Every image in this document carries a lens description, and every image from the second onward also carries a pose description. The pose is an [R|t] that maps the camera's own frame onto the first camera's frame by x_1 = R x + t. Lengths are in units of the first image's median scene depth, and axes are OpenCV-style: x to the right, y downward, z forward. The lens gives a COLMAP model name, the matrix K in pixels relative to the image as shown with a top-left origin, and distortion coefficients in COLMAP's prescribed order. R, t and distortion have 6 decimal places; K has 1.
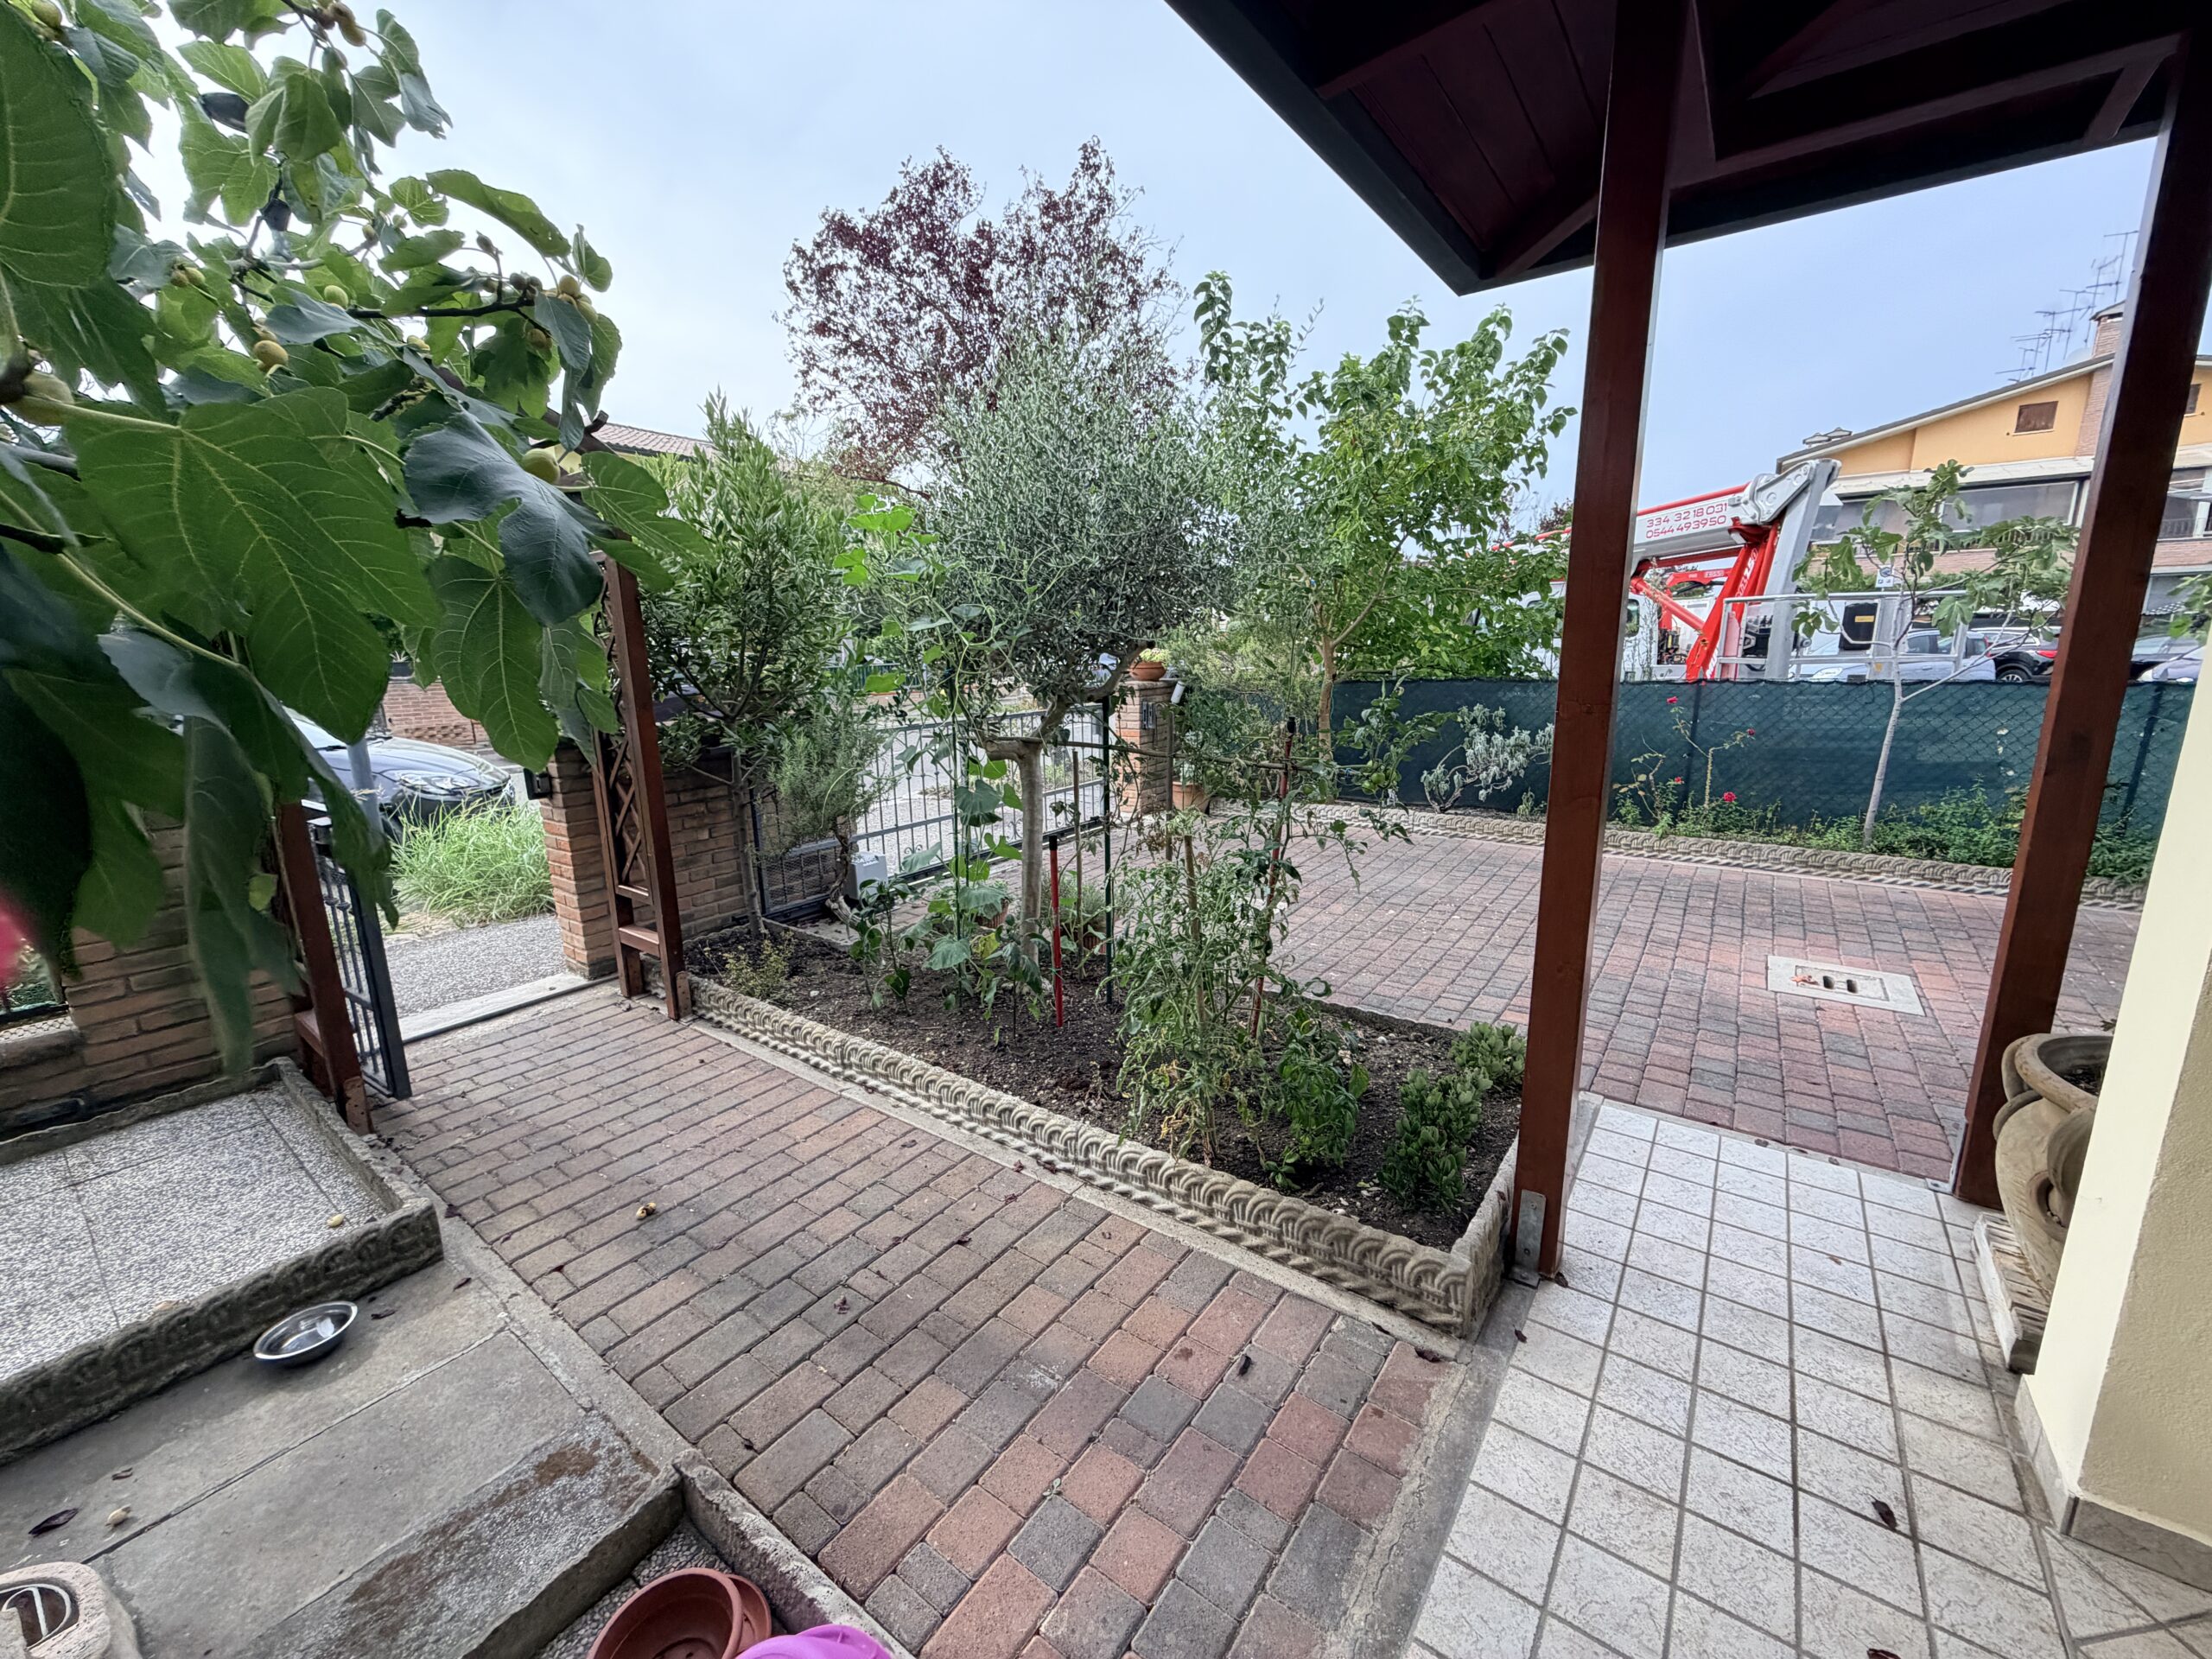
lens RADIAL K [[880.6, 0, 1104.1], [0, 880.6, 829.1], [0, 0, 1]] dist [0.001509, -0.000224]
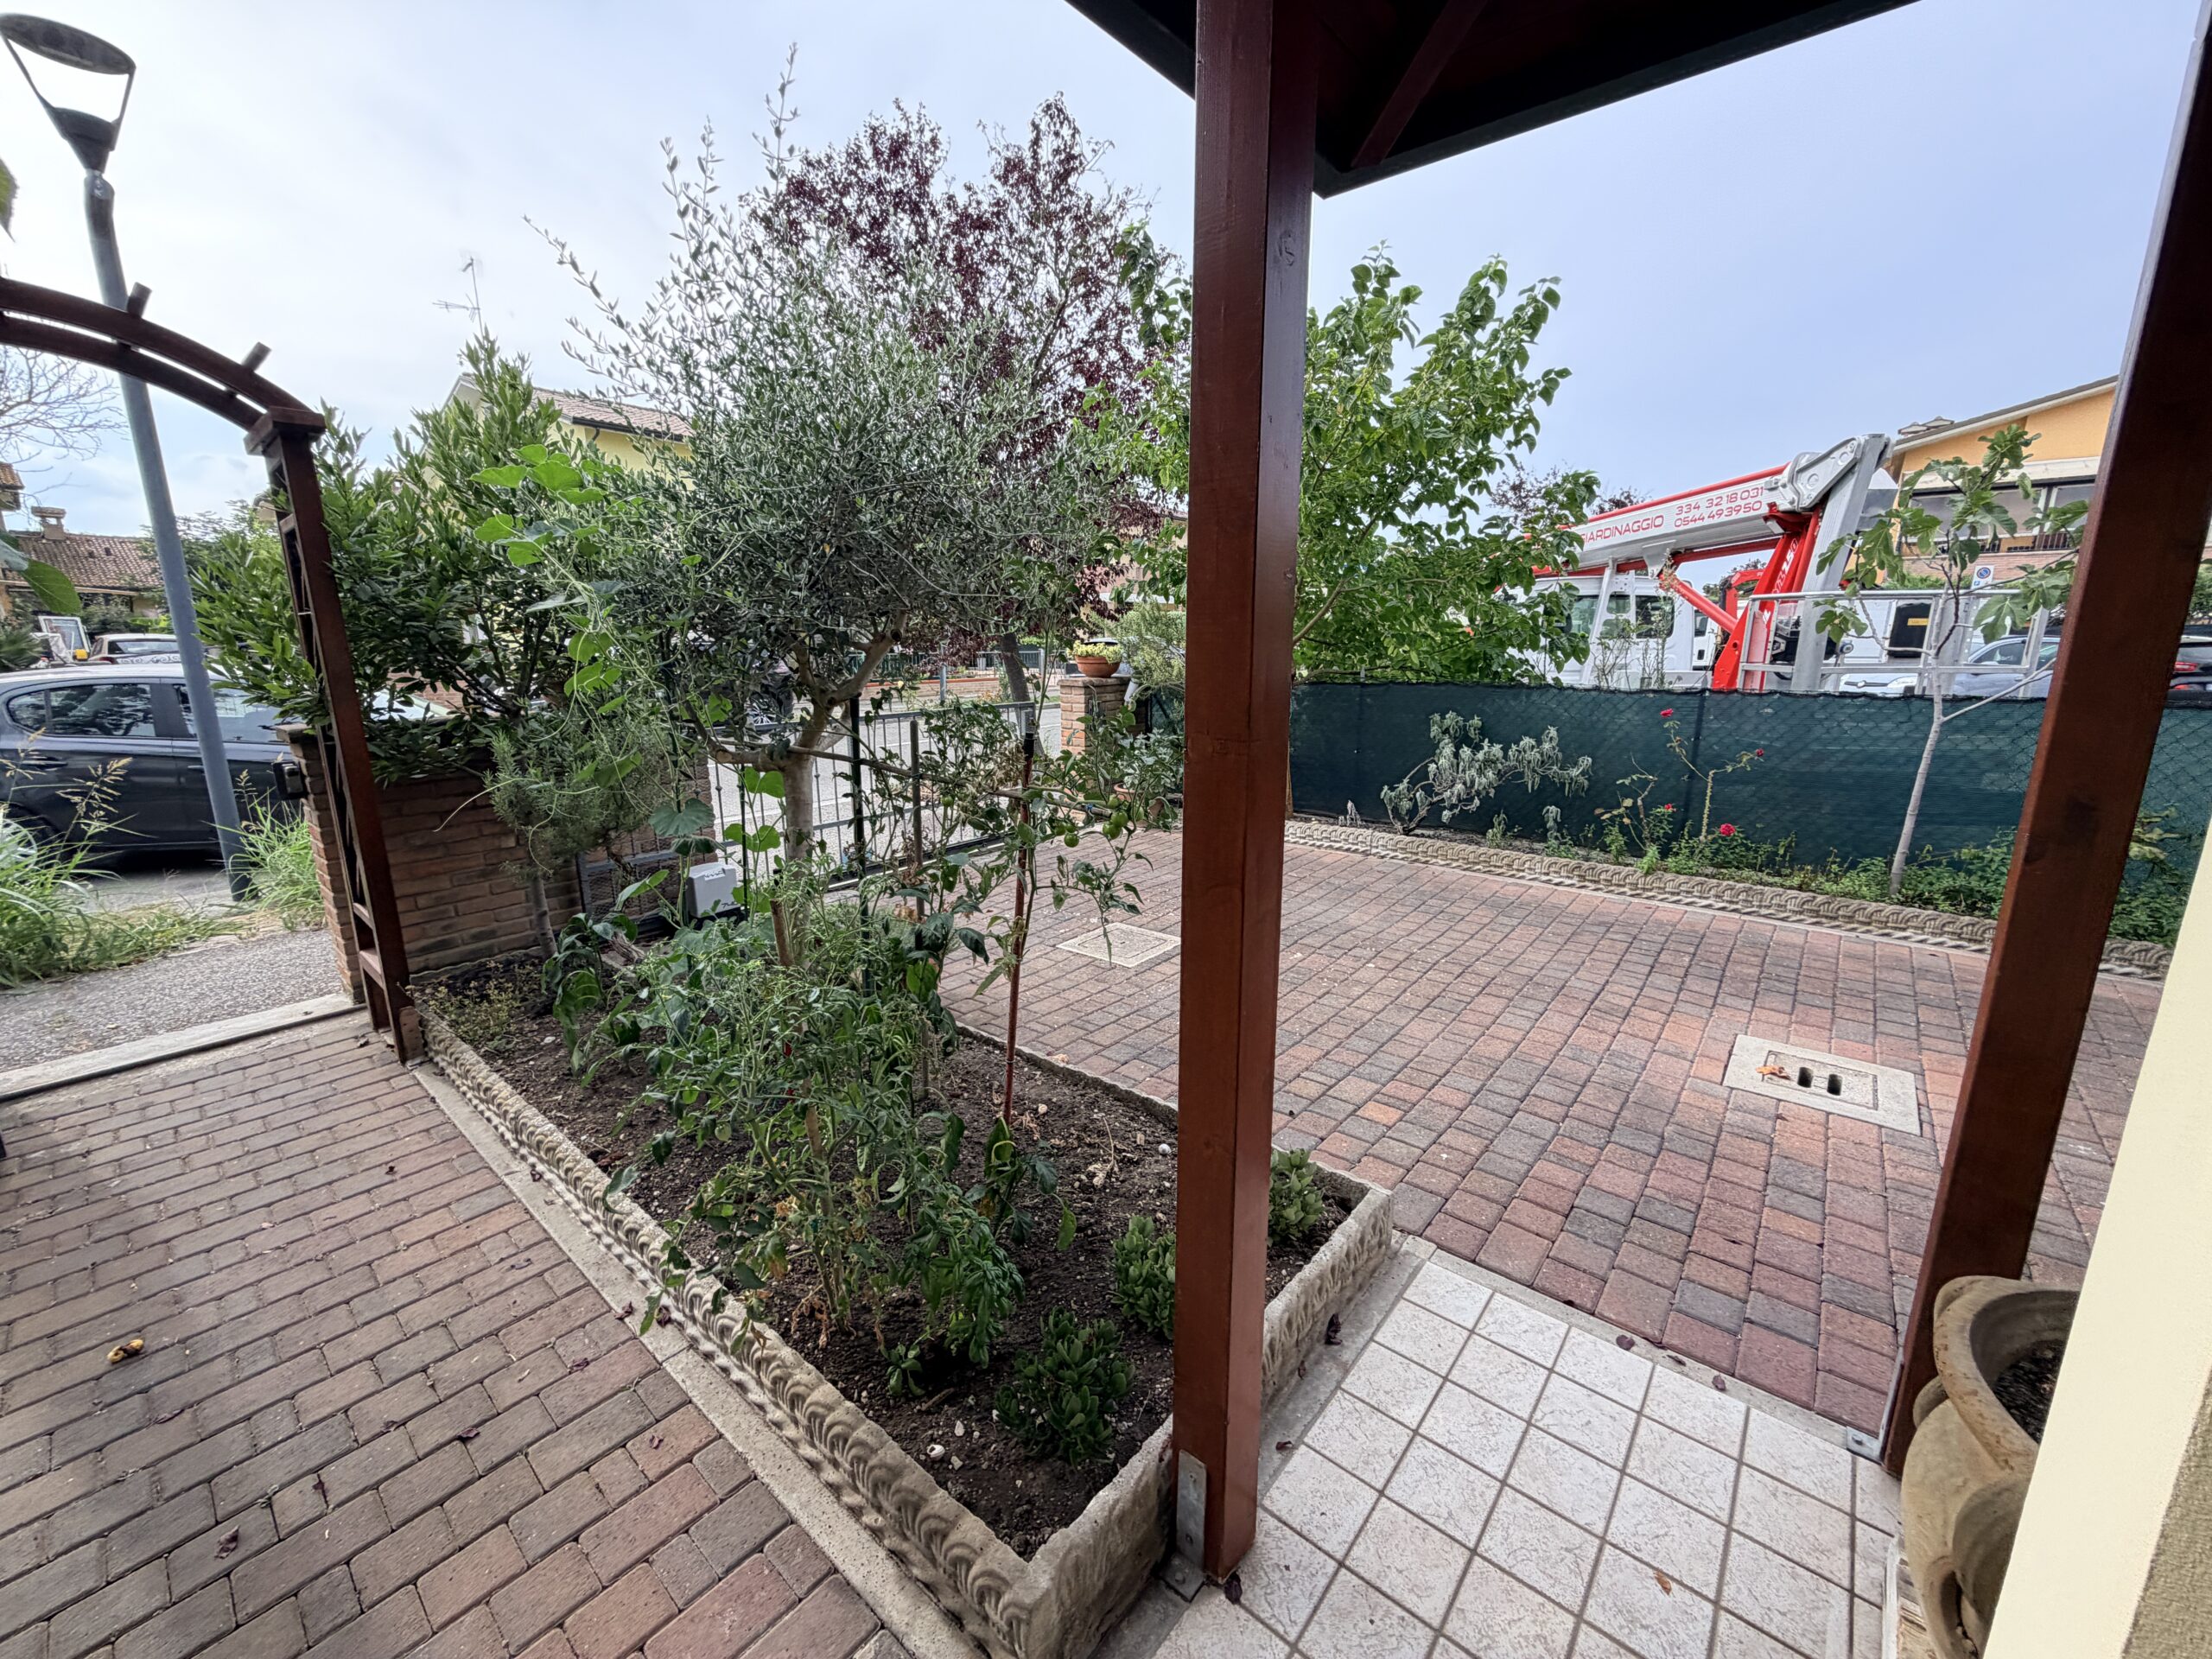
lens RADIAL K [[880.6, 0, 1108.1], [0, 880.6, 829.6], [0, 0, 1]] dist [0.001509, -0.000224]
pose [[0.997810, 0.030109, -0.058893, 0.172295], [-0.029640, 0.999522, 0.008820, -0.027218], [0.059130, -0.007055, 0.998225, 0.126237]]
